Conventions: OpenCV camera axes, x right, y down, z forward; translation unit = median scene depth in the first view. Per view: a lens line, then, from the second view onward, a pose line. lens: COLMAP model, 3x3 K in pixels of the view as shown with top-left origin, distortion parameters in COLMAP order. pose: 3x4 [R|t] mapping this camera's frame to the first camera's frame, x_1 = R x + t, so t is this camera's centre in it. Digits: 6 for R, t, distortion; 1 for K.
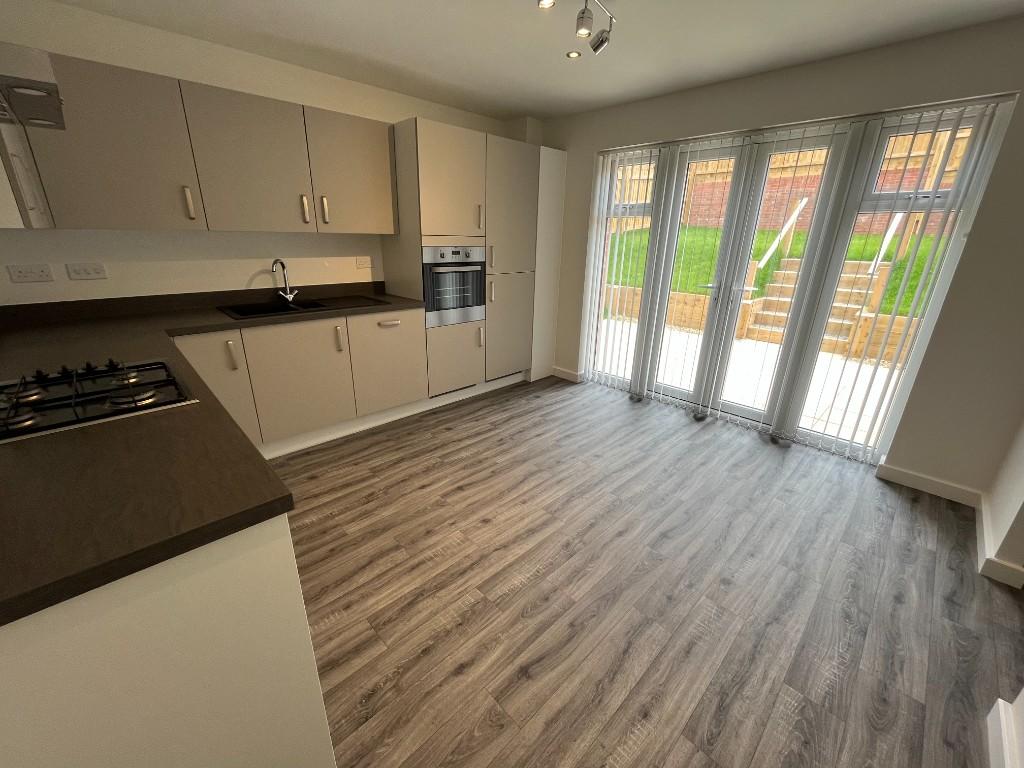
lens RADIAL K [[412.7, 0, 508.1], [0, 412.7, 381.8], [0, 0, 1]] dist [-0.000892, -0.000171]
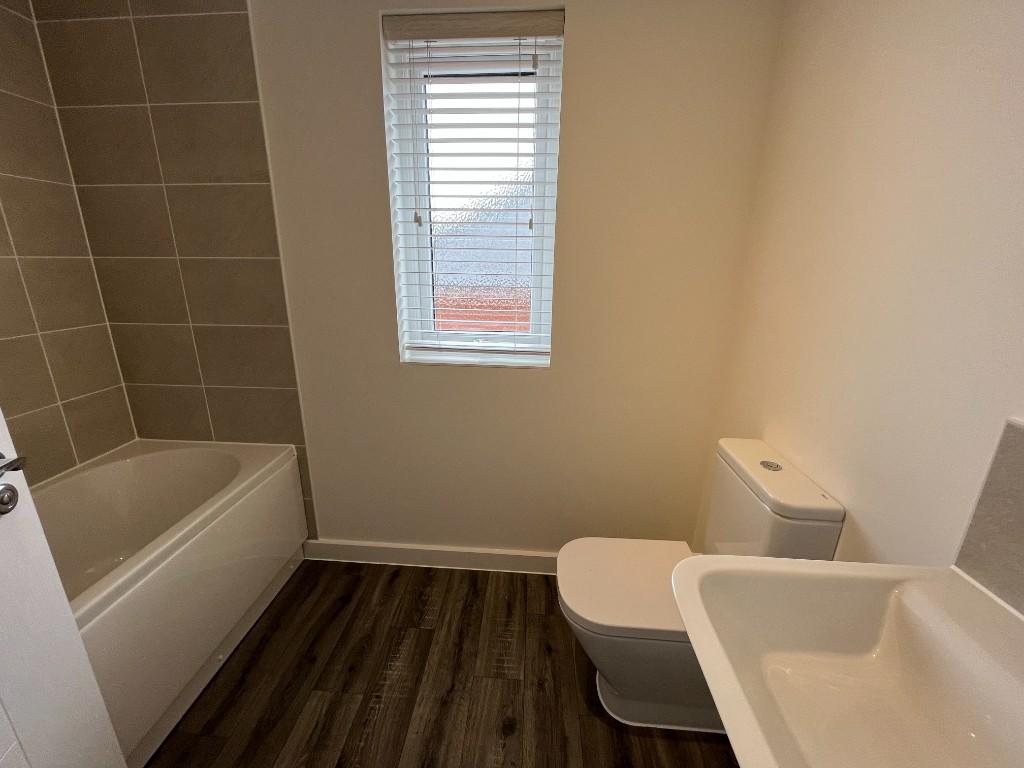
lens RADIAL K [[412.7, 0, 504.6], [0, 412.7, 377.5], [0, 0, 1]] dist [-0.000892, -0.000171]
pose [[-0.743855, 0.167127, -0.647108, 0.281959], [-0.242779, 0.834520, 0.494606, -0.412203], [0.622686, 0.525019, -0.580187, 1.275329]]
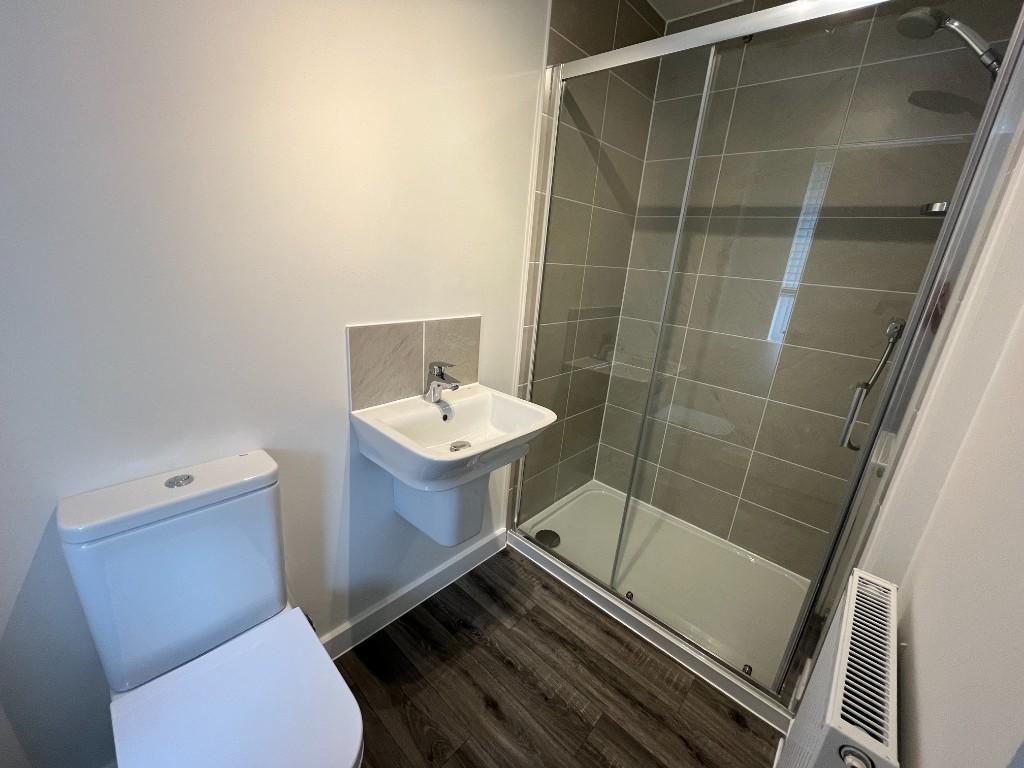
lens RADIAL K [[412.7, 0, 505.7], [0, 412.7, 380.9], [0, 0, 1]] dist [-0.000892, -0.000171]
pose [[0.056305, 0.279227, -0.958573, 0.437600], [-0.405837, 0.883601, 0.233550, -0.123908], [0.912209, 0.375875, 0.163072, 0.477743]]
